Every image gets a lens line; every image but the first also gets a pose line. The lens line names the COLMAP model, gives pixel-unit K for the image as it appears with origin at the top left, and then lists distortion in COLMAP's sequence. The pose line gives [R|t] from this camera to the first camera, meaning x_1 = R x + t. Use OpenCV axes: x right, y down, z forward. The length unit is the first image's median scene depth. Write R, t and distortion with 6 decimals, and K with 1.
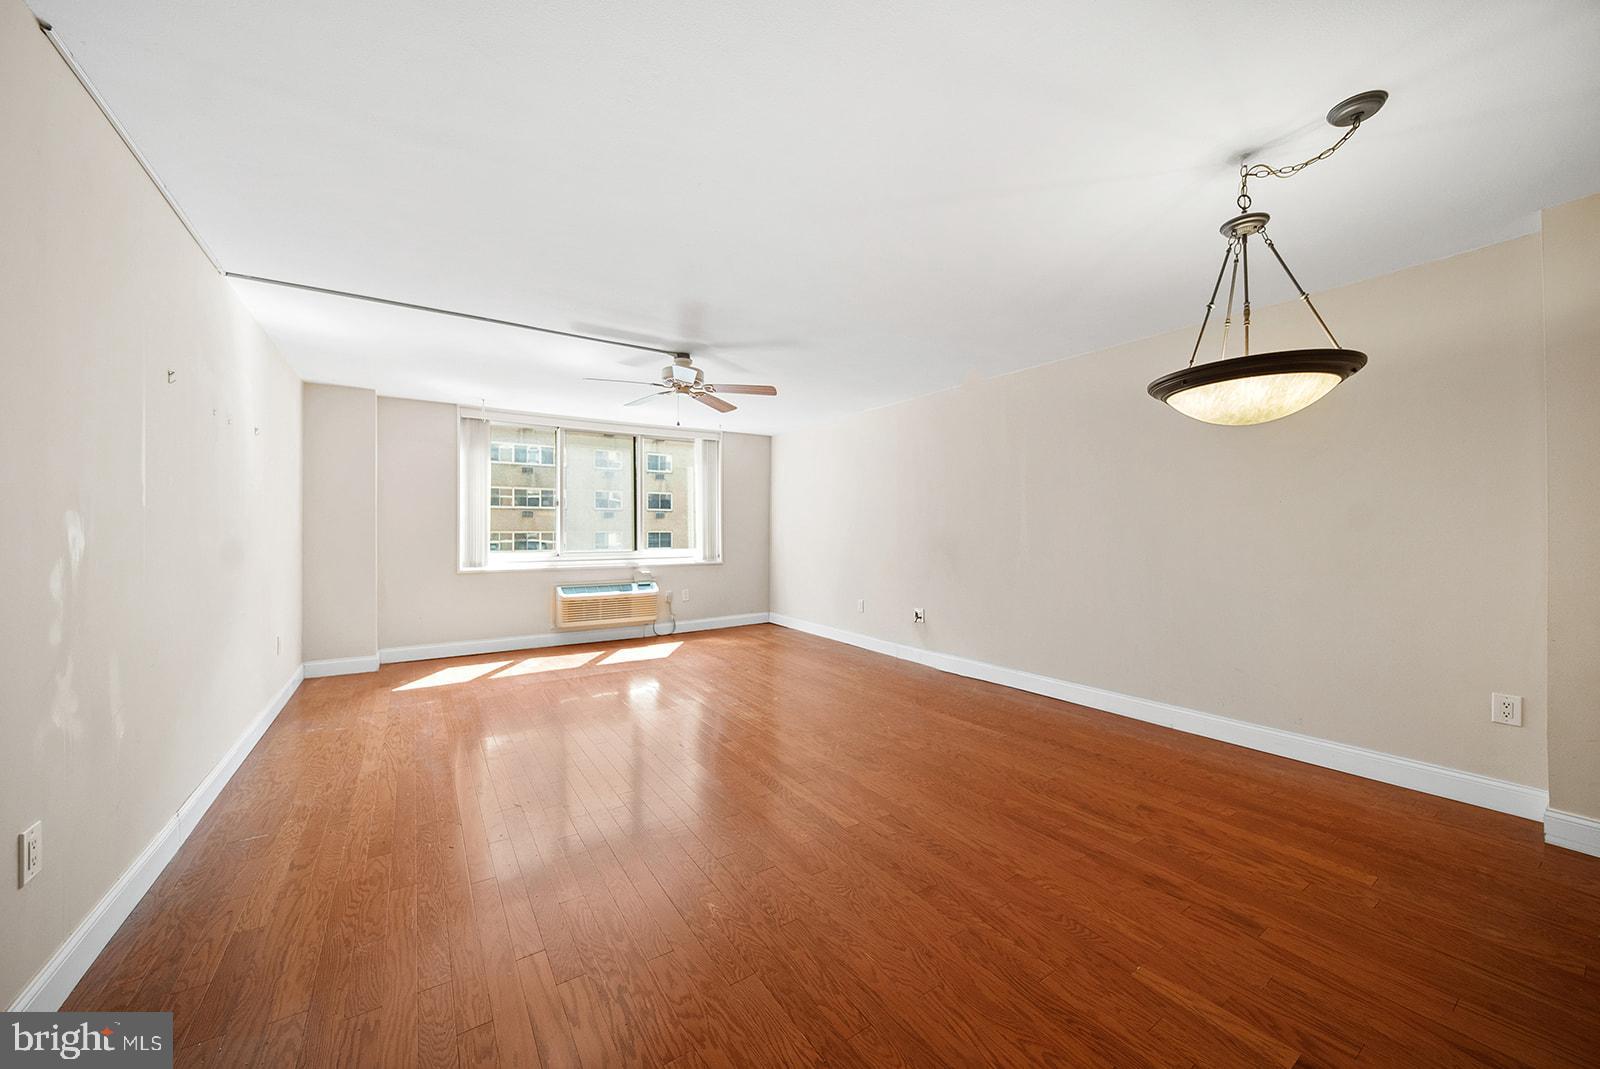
lens RADIAL K [[588.0, 0, 770.3], [0, 588.0, 524.8], [0, 0, 1]] dist [0.000669, -0.000744]
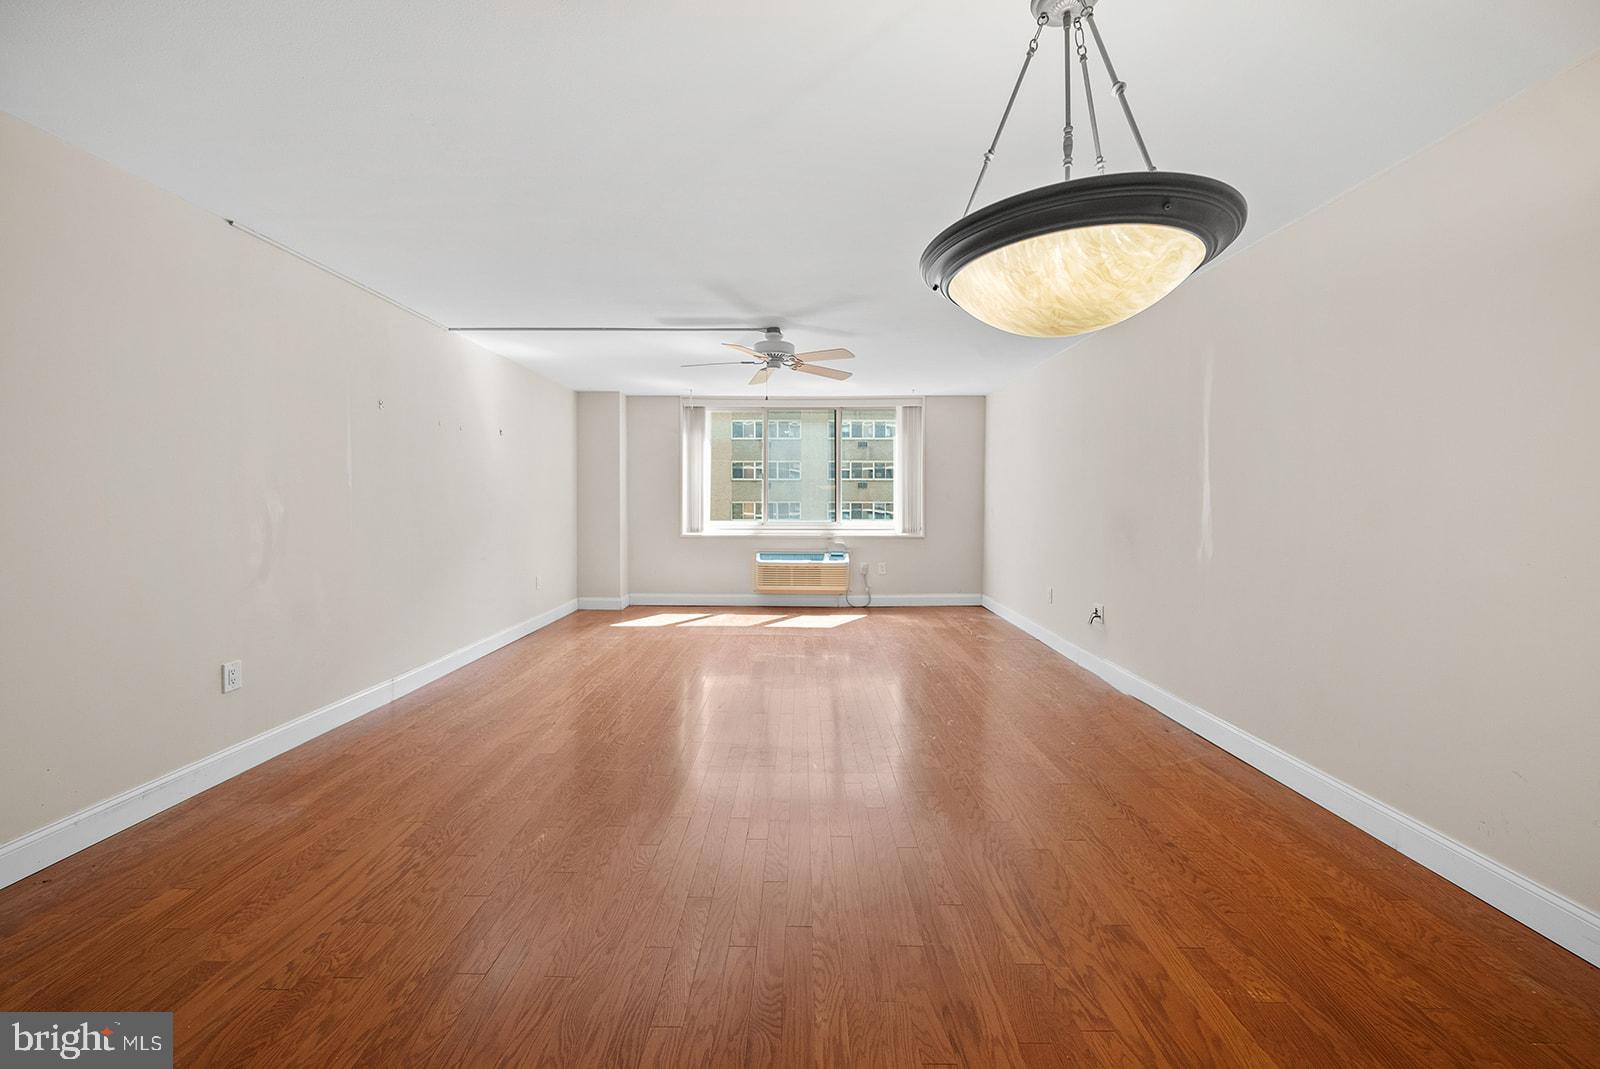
lens RADIAL K [[588.0, 0, 779.1], [0, 588.0, 512.5], [0, 0, 1]] dist [0.000669, -0.000744]
pose [[0.827249, 0.015822, -0.561612, 0.285267], [0.000990, 0.999561, 0.029619, -0.002850], [0.561834, -0.025058, 0.826870, 0.106038]]
